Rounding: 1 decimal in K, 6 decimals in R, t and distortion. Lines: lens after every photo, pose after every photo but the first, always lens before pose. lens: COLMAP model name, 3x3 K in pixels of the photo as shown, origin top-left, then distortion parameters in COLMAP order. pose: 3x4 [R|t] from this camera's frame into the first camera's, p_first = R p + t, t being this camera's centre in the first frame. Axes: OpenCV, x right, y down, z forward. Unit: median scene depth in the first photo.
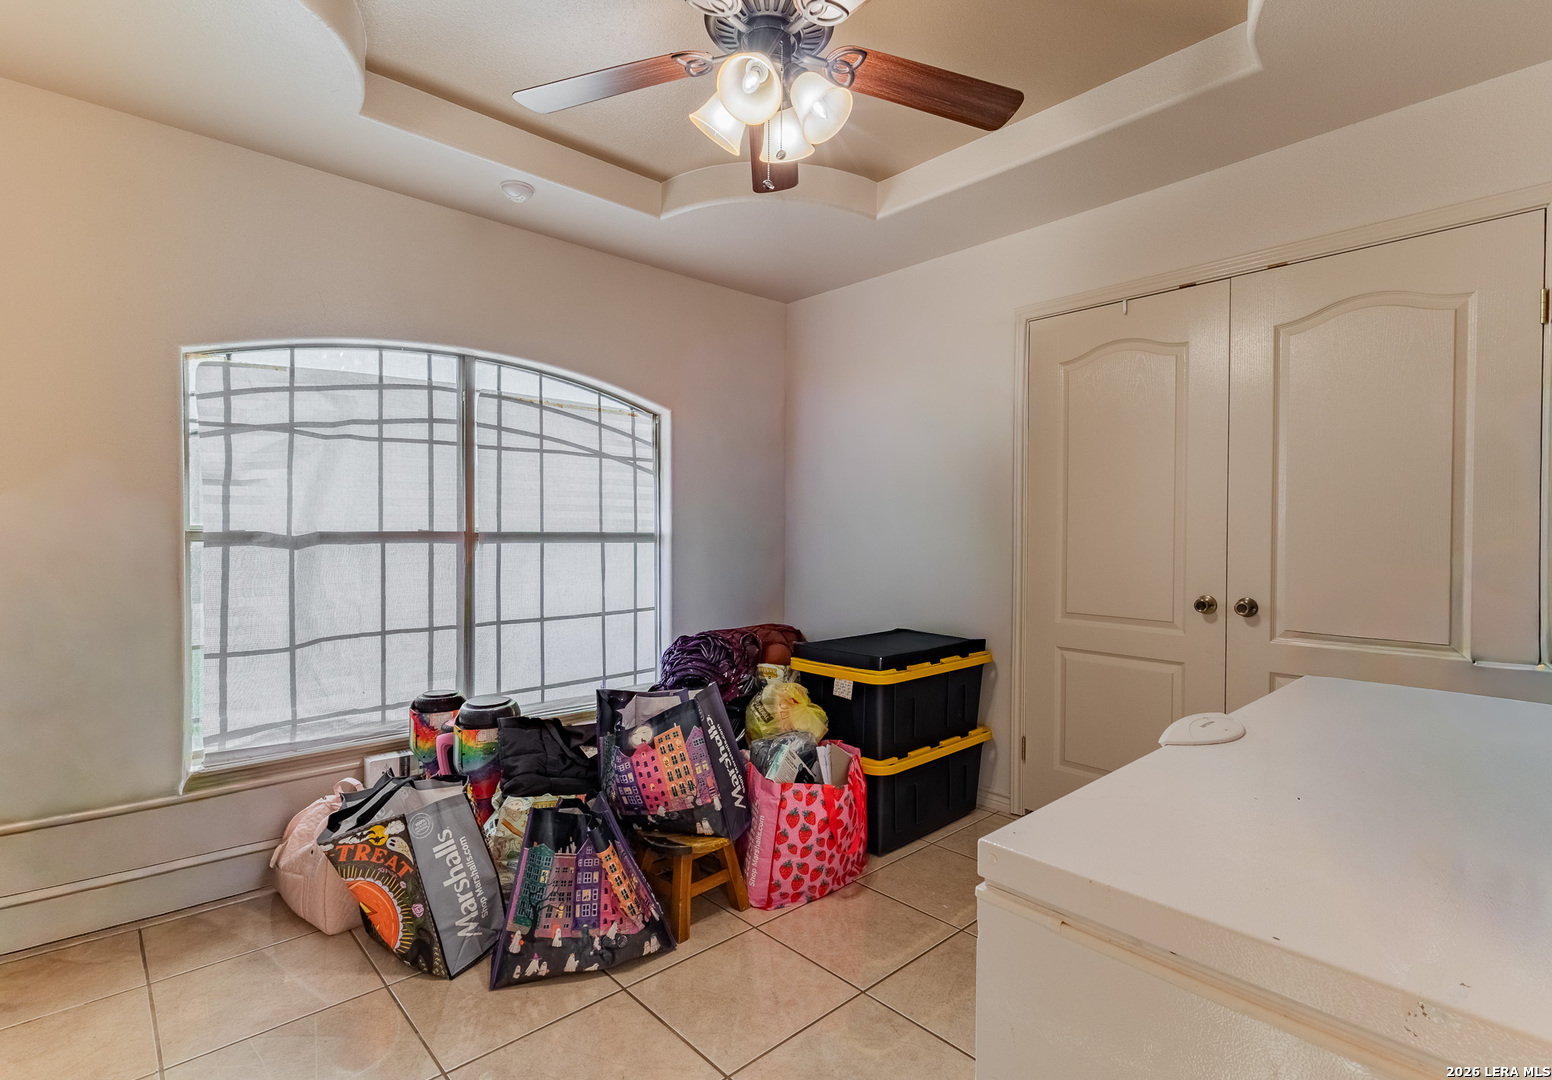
lens RADIAL K [[745.0, 0, 783.2], [0, 745.0, 522.2], [0, 0, 1]] dist [0.000492, 0.000321]
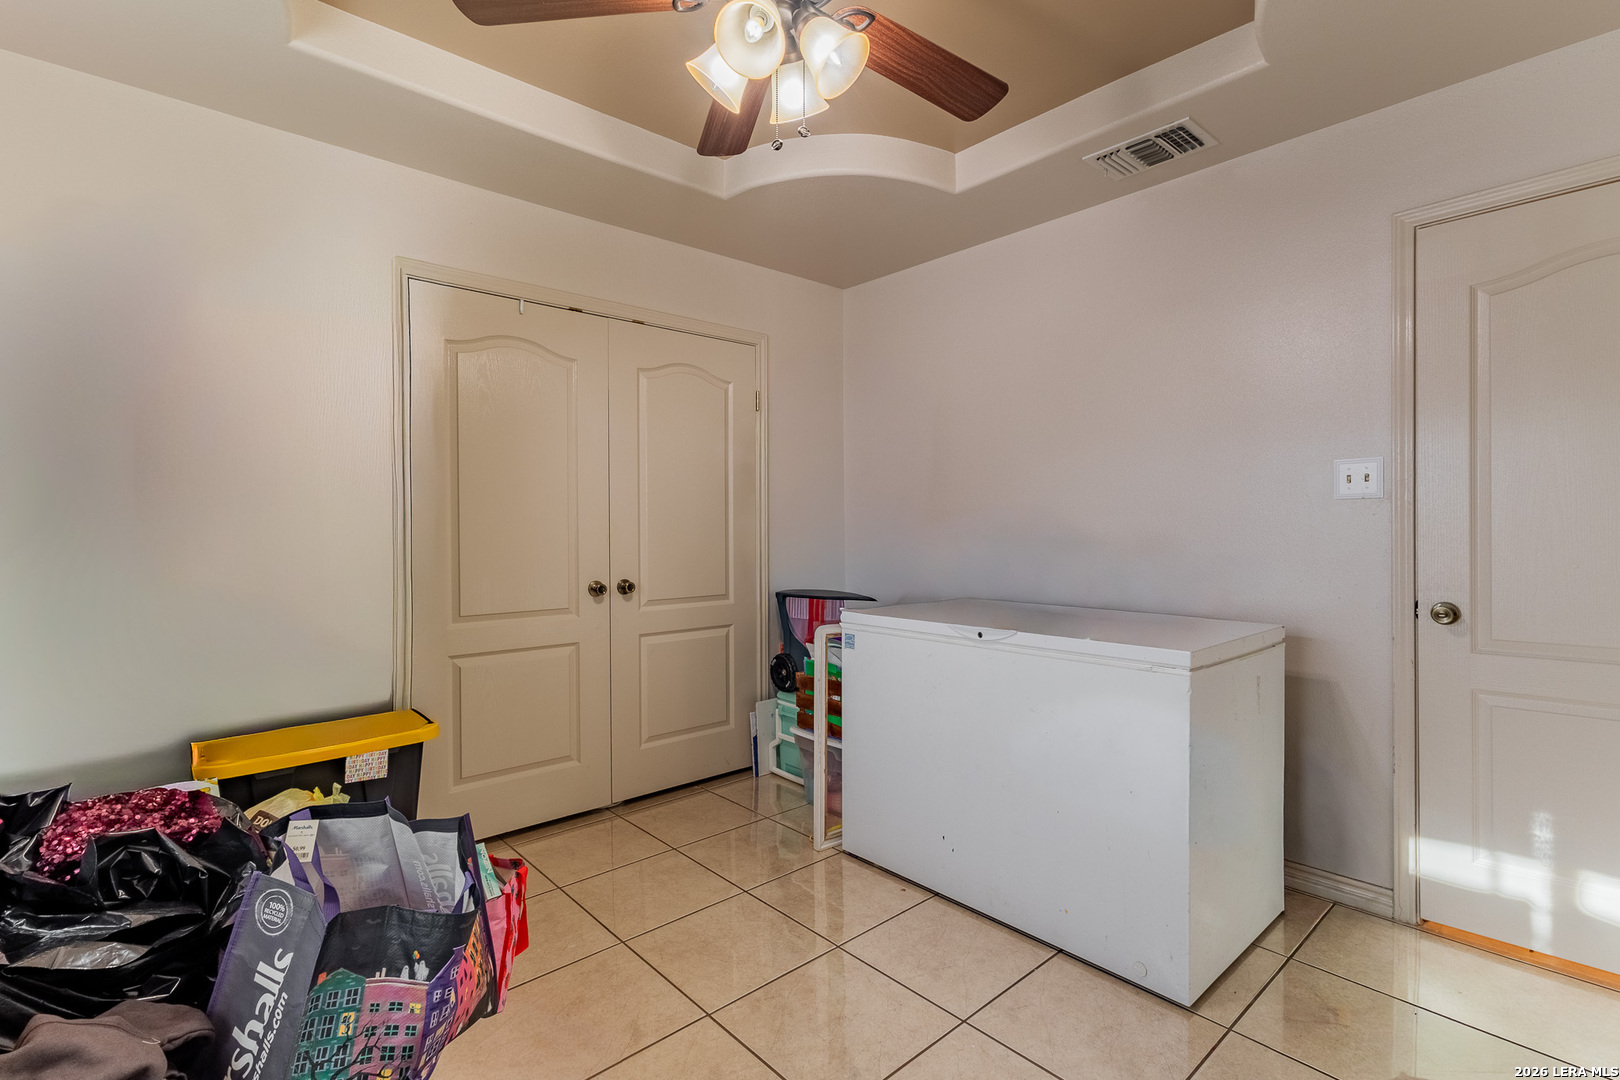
lens RADIAL K [[751.3, 0, 812.2], [0, 751.3, 526.8], [0, 0, 1]] dist [0.017037, 0.000388]
pose [[0.039247, -0.003972, 0.999222, -0.601864], [-0.006516, 0.999970, 0.004231, 0.005275], [-0.999208, -0.006677, 0.039220, 0.603027]]
